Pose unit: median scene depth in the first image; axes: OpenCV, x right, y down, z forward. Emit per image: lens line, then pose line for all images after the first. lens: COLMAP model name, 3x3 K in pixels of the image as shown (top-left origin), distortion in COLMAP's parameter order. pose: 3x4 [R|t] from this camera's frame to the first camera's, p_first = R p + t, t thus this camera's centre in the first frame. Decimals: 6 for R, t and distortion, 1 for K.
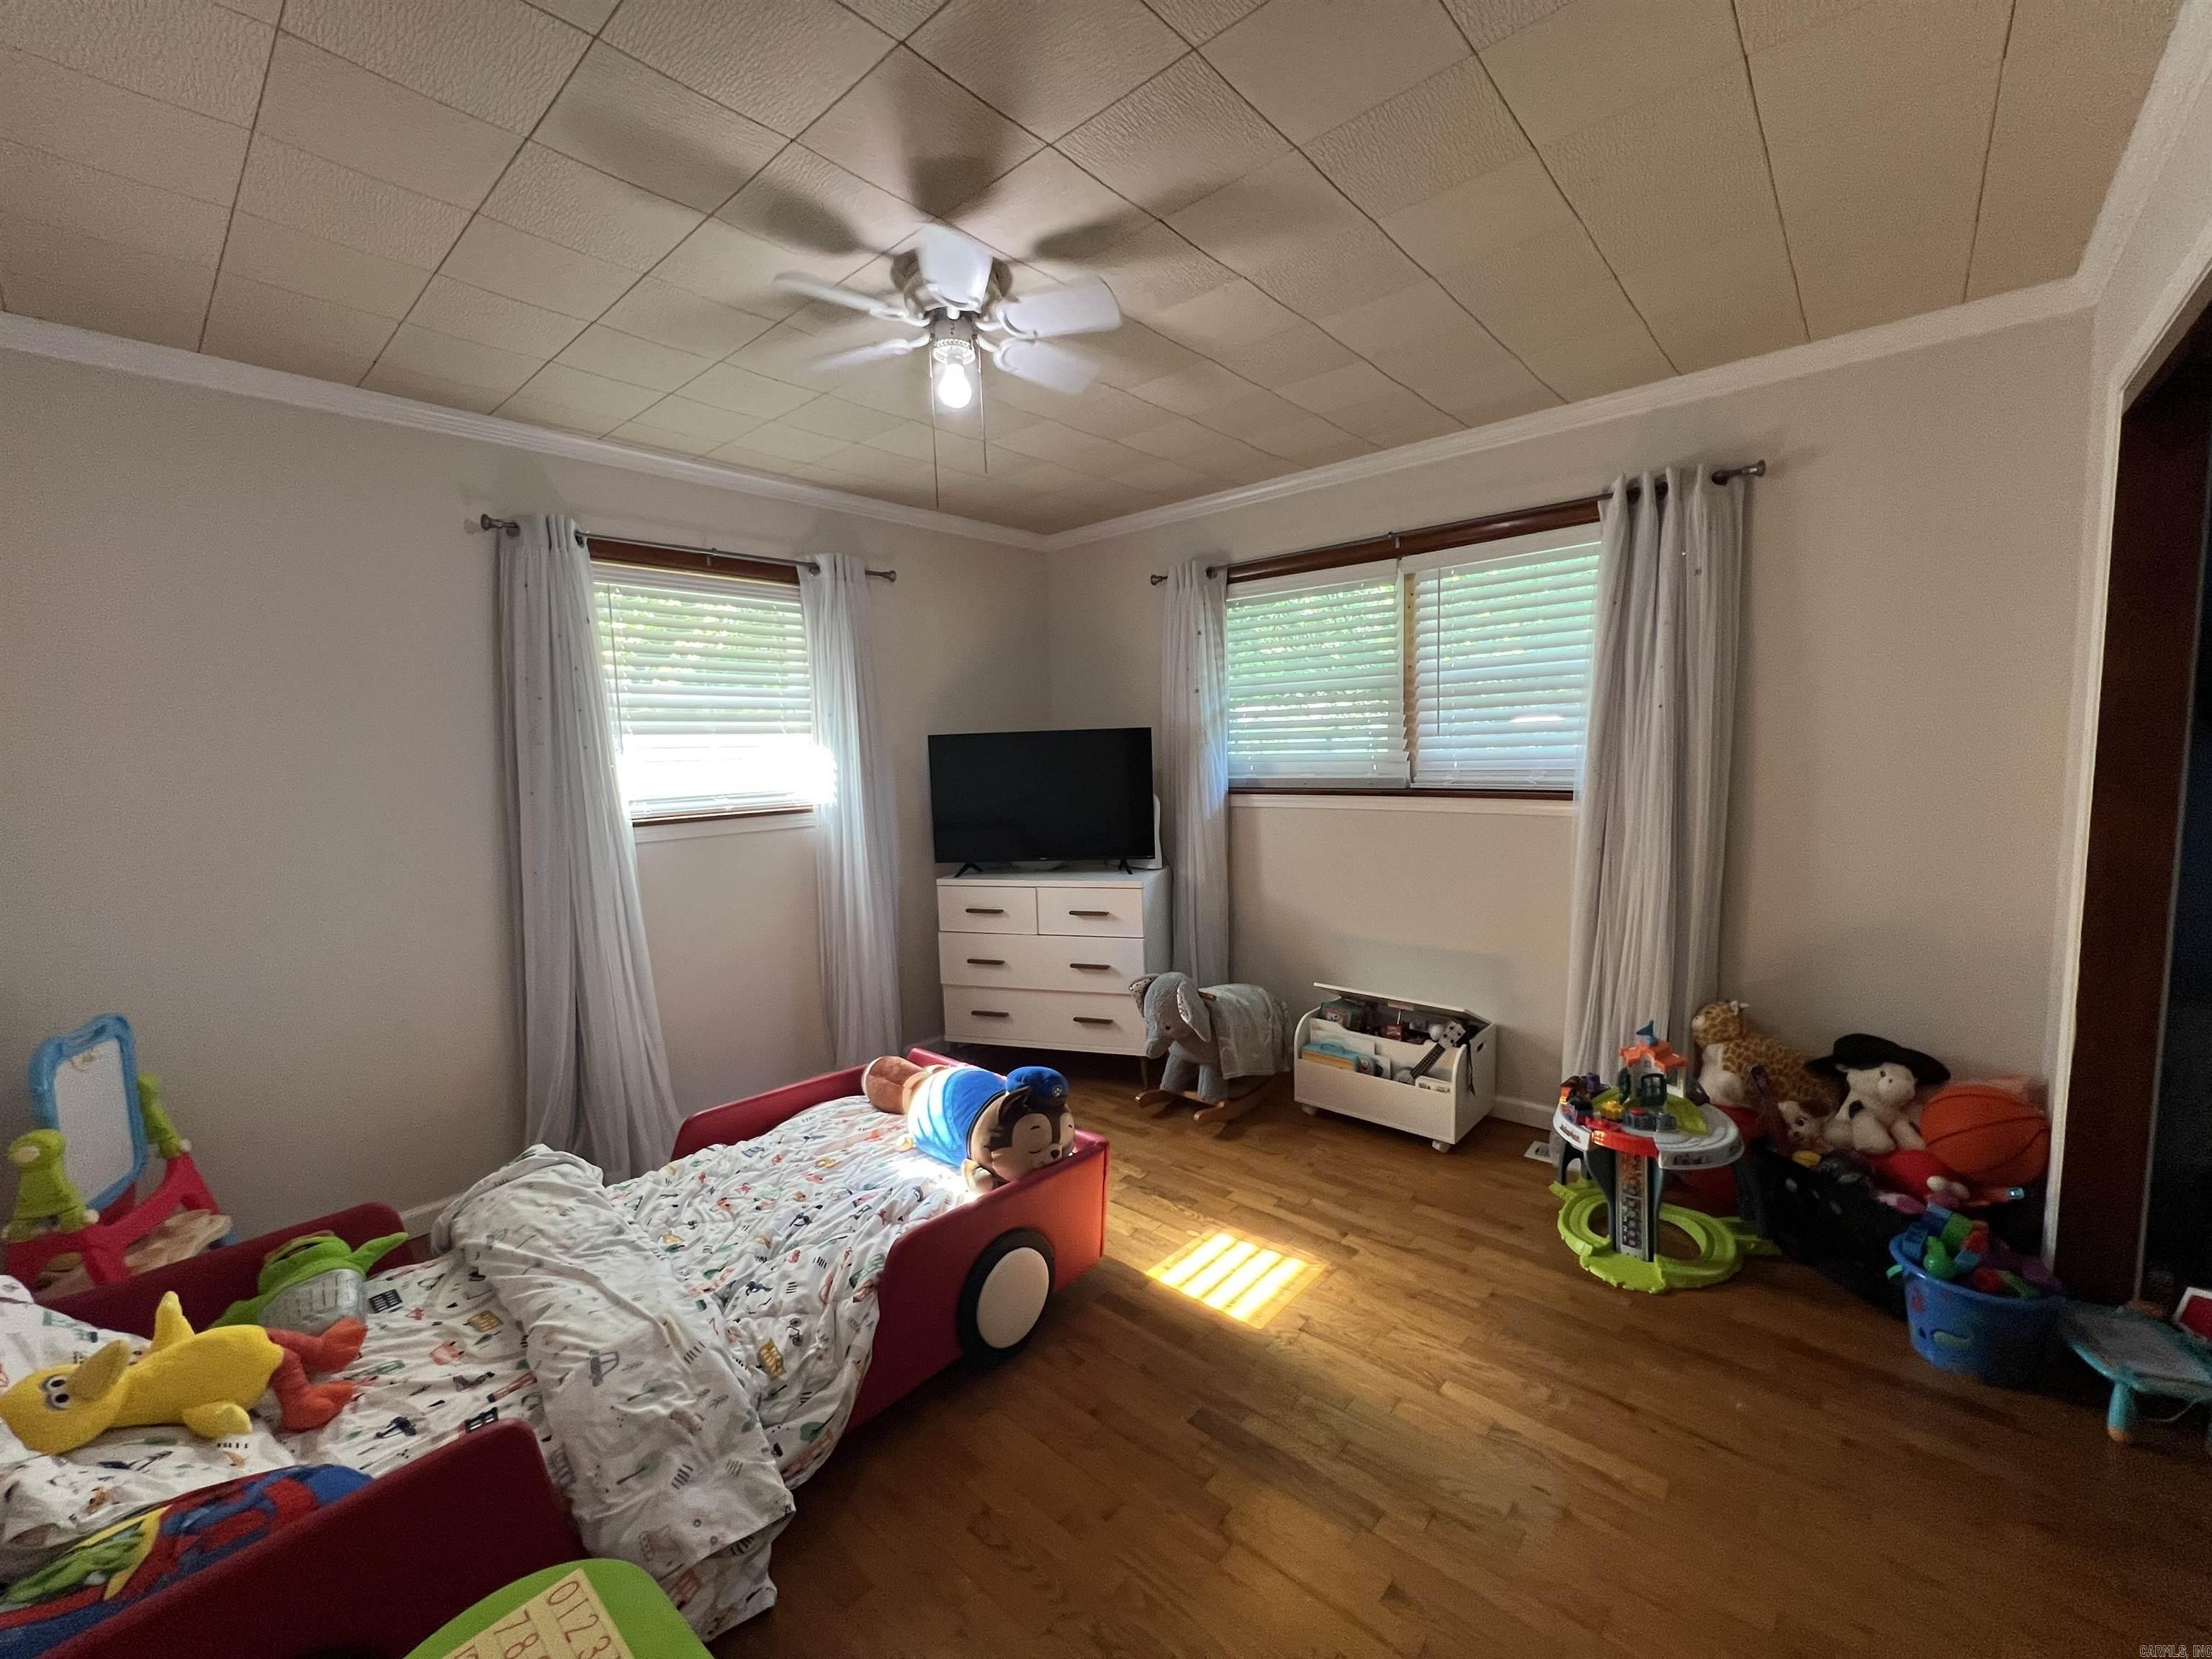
lens RADIAL K [[888.9, 0, 1112.5], [0, 888.9, 827.7], [0, 0, 1]] dist [-0.002301, 0.001198]
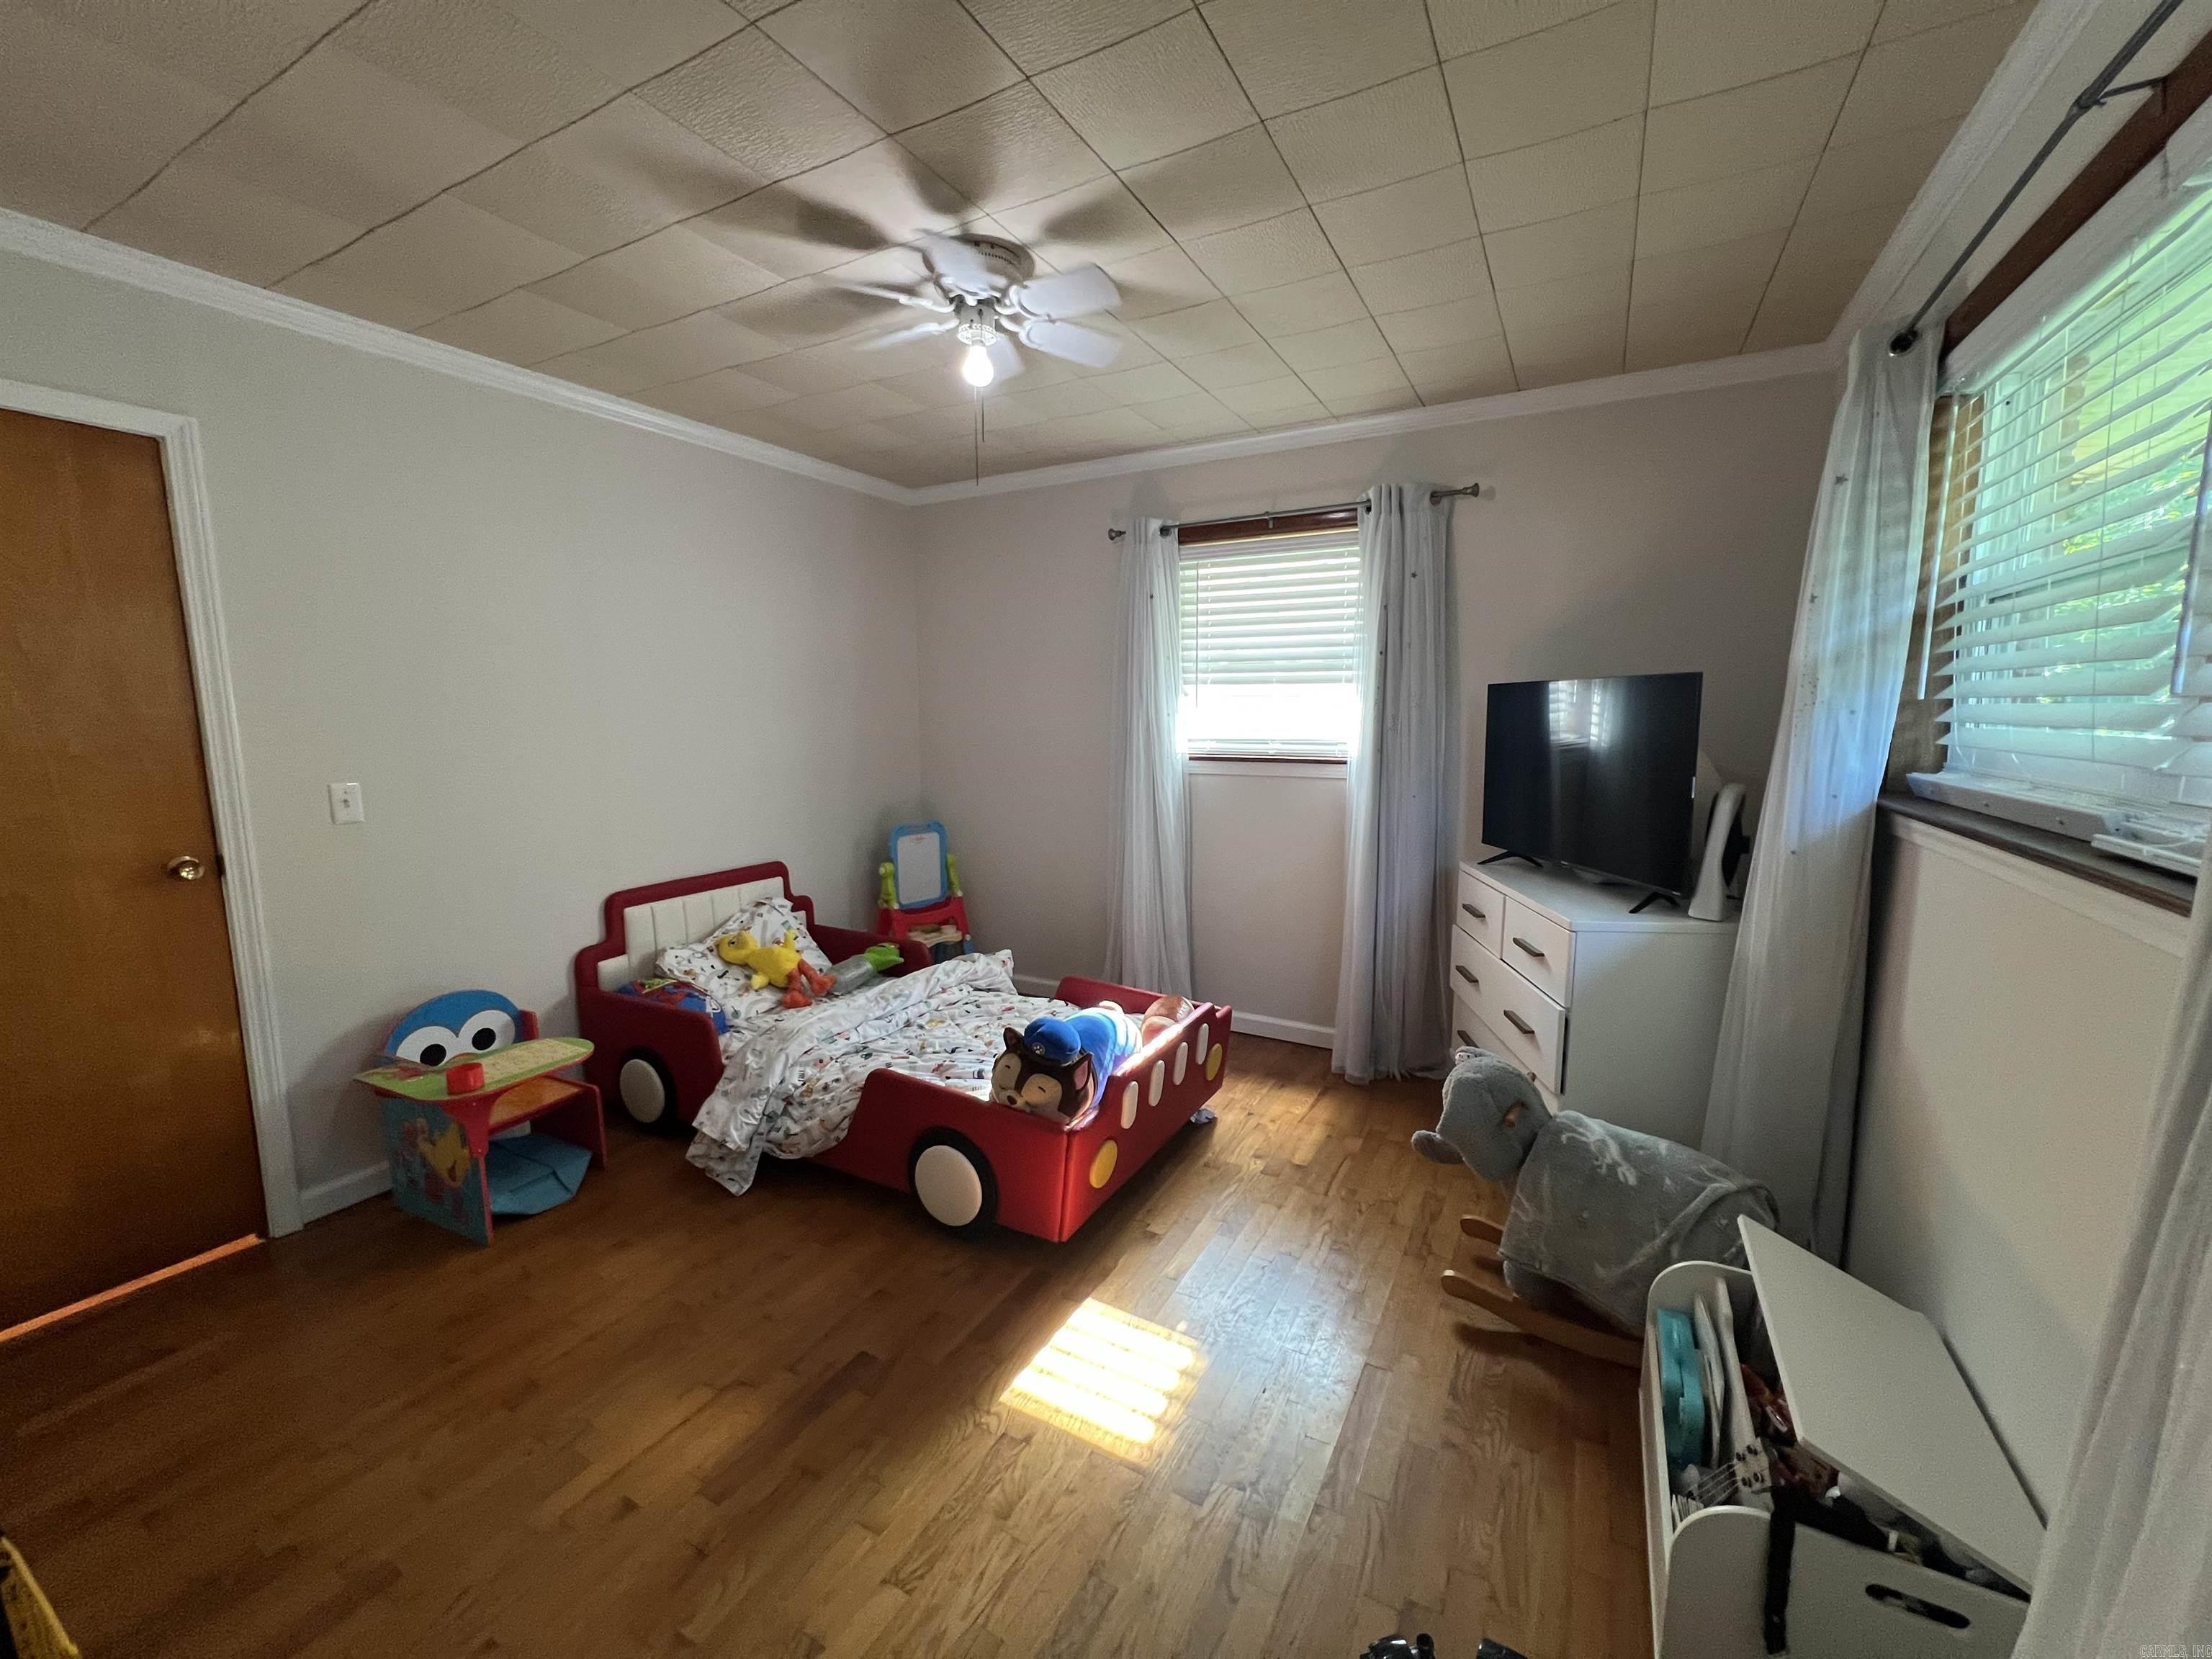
lens RADIAL K [[888.9, 0, 1102.0], [0, 888.9, 831.5], [0, 0, 1]] dist [-0.002301, 0.001198]
pose [[0.214139, 0.158066, -0.963929, 0.818112], [-0.098256, 0.985301, 0.139743, -0.081447], [0.971849, 0.064788, 0.226522, 0.776304]]
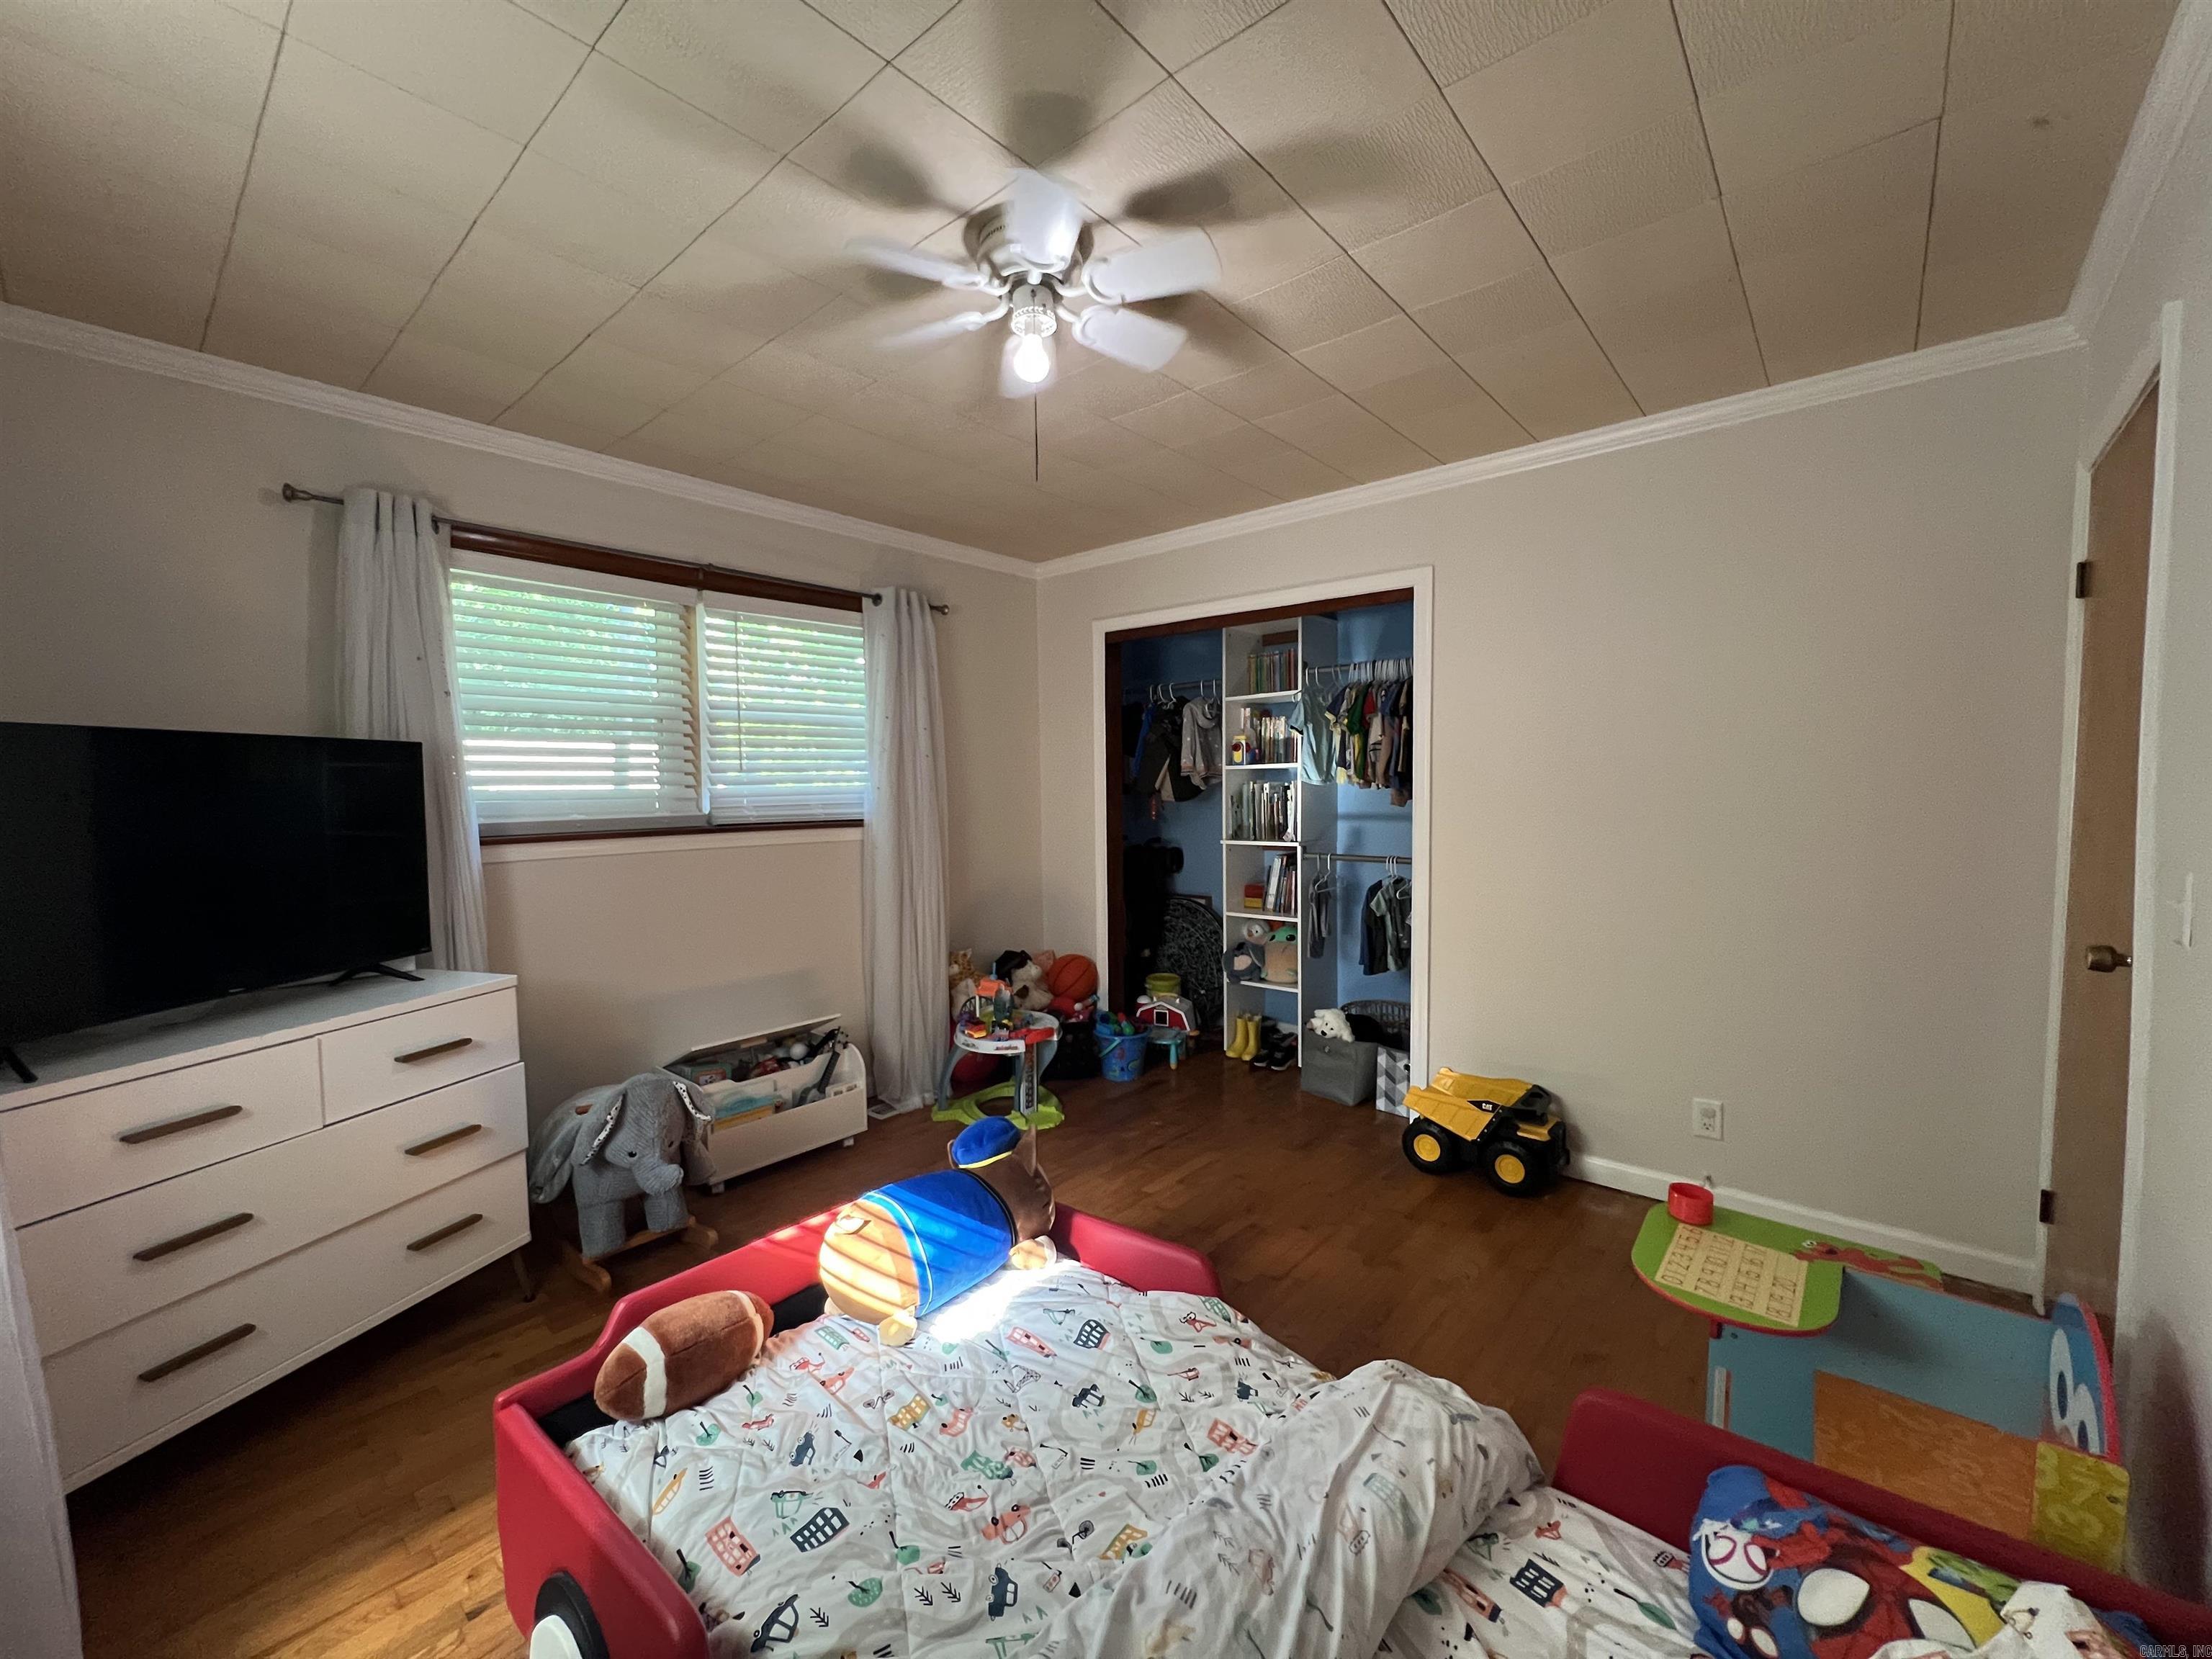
lens RADIAL K [[888.9, 0, 1105.4], [0, 888.9, 829.0], [0, 0, 1]] dist [-0.002301, 0.001198]
pose [[-0.010385, -0.021513, 0.999715, -0.916456], [0.104730, 0.994246, 0.022484, -0.023508], [-0.994446, 0.104934, -0.008072, 0.820043]]
